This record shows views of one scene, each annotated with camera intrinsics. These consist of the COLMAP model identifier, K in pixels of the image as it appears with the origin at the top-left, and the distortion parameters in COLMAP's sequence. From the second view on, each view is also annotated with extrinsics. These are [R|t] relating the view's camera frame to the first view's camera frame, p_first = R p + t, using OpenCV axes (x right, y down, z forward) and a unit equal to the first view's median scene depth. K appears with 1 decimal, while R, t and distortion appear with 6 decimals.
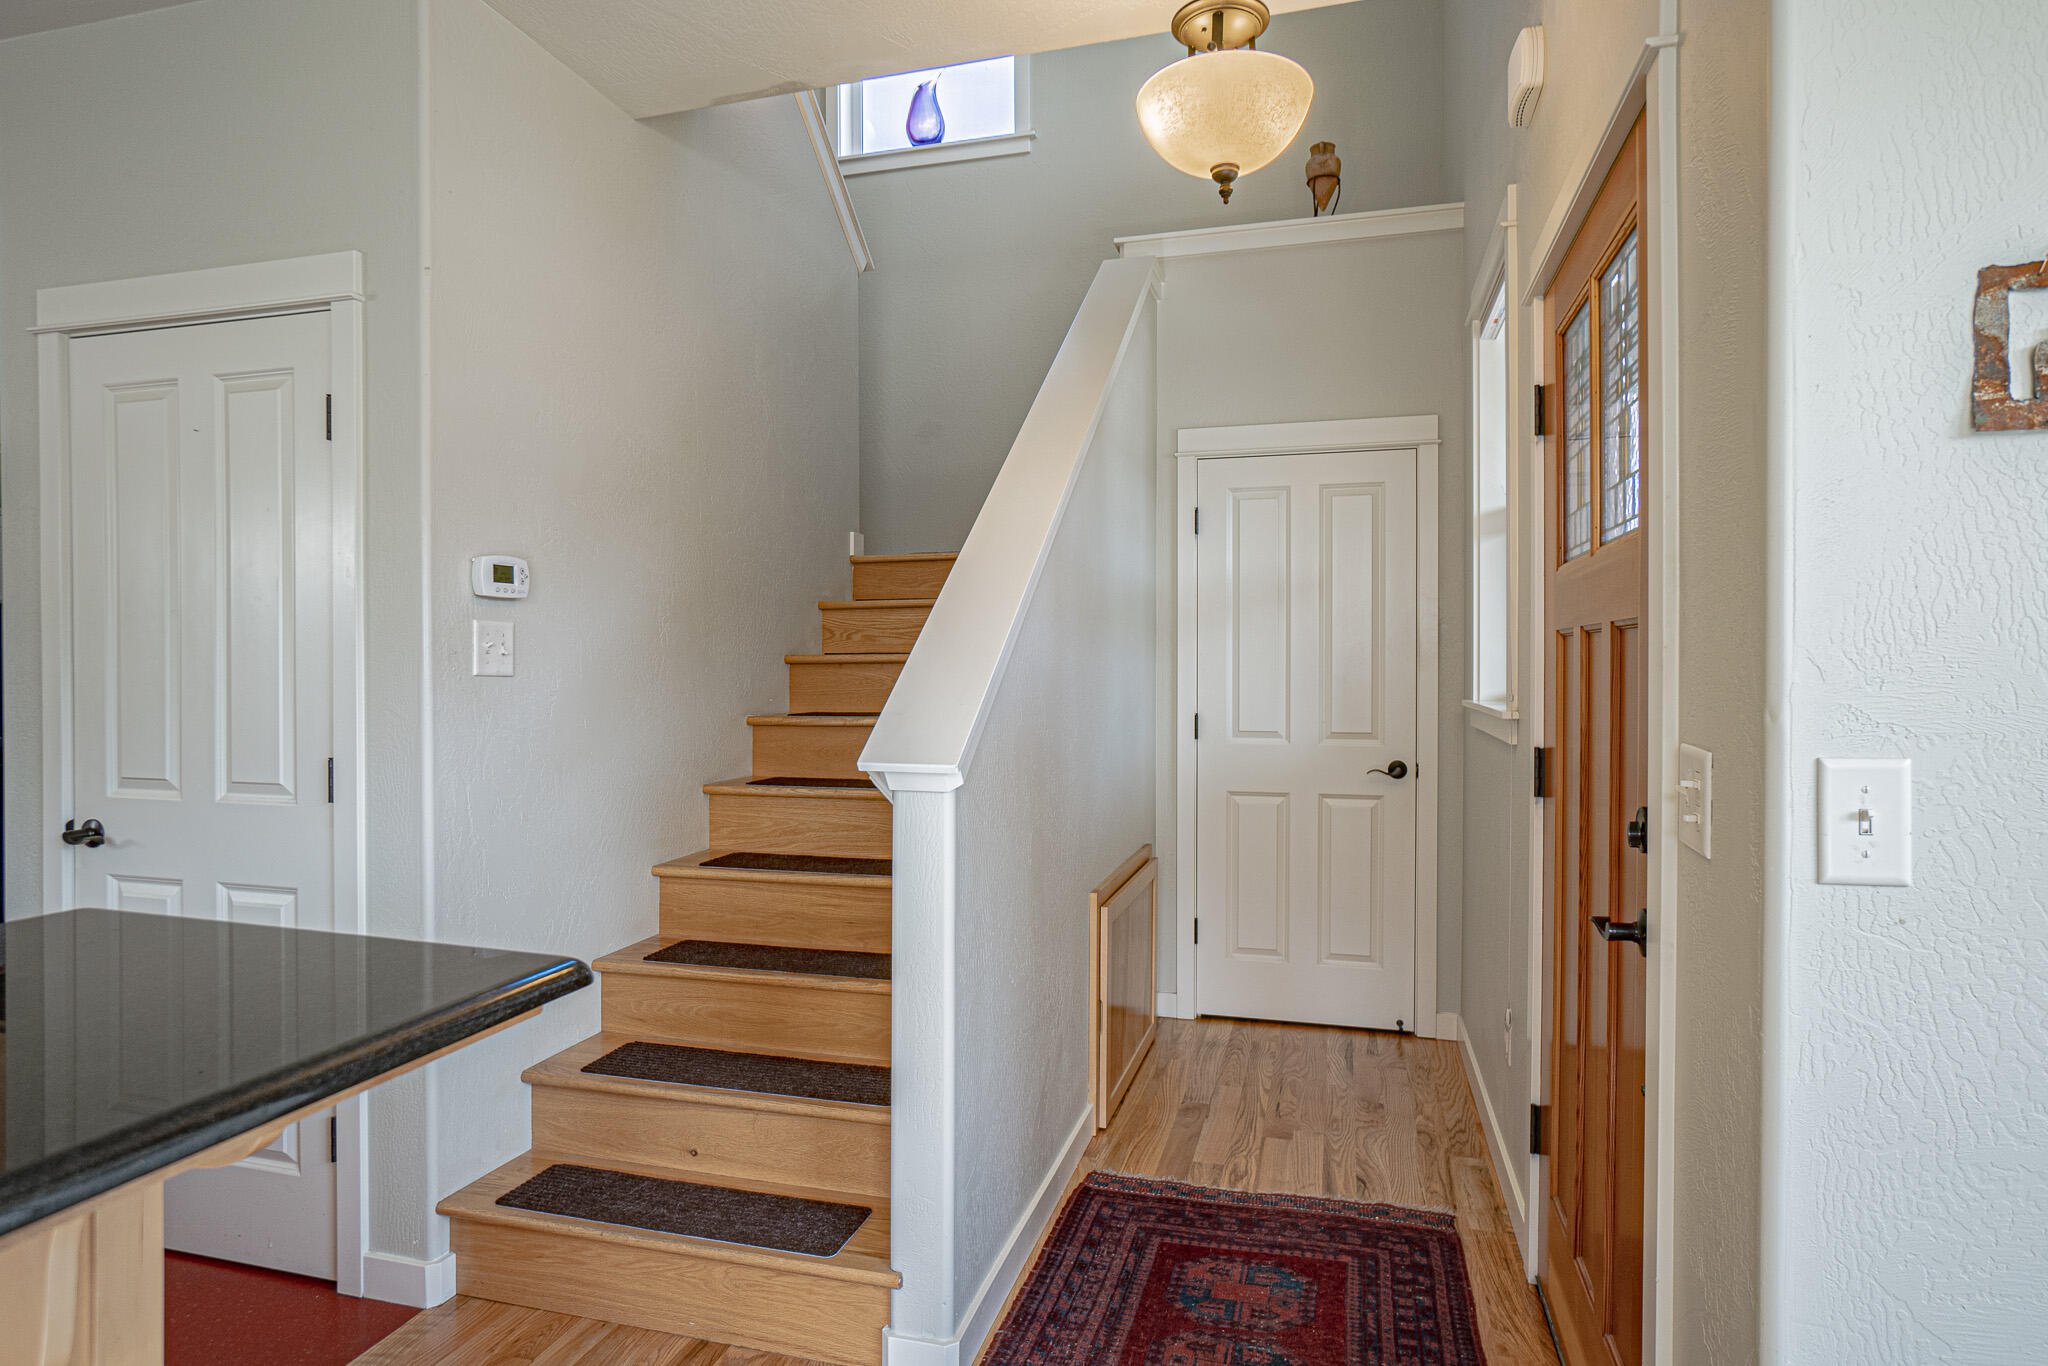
lens RADIAL K [[1145.9, 0, 1011.2], [0, 1145.9, 687.2], [0, 0, 1]] dist [-0.022898, 0.000044]
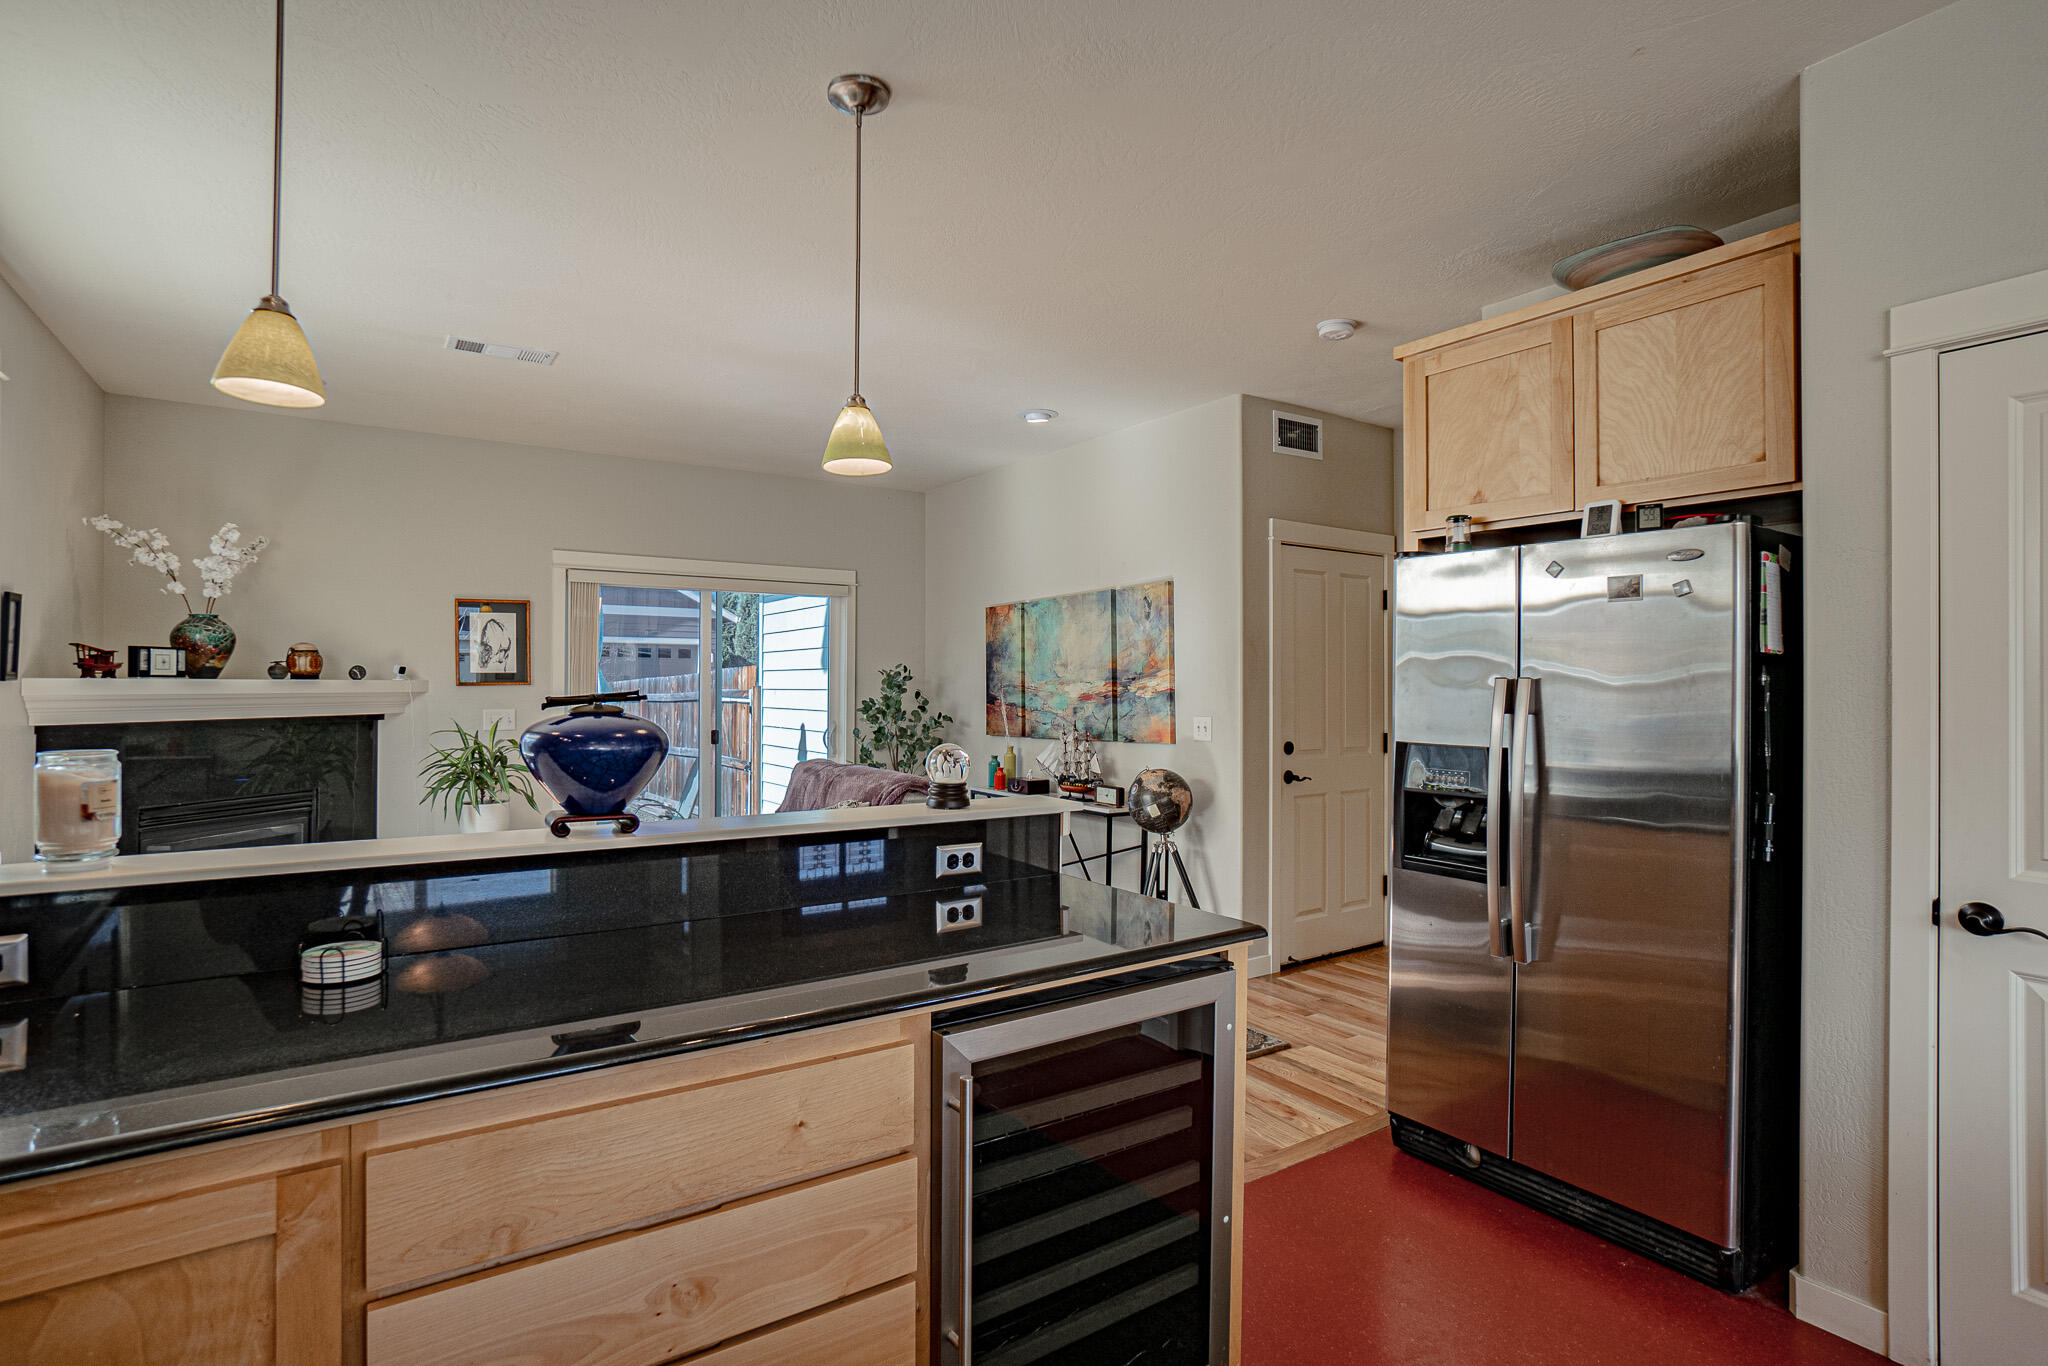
lens RADIAL K [[1004.6, 0, 1013.1], [0, 1004.6, 684.3], [0, 0, 1]] dist [-0.050098, 0.021464]
pose [[0.762312, 0.001628, -0.647208, -0.899366], [-0.015178, 0.999767, -0.015363, -0.027851], [0.647032, 0.021535, 0.762159, -0.054210]]
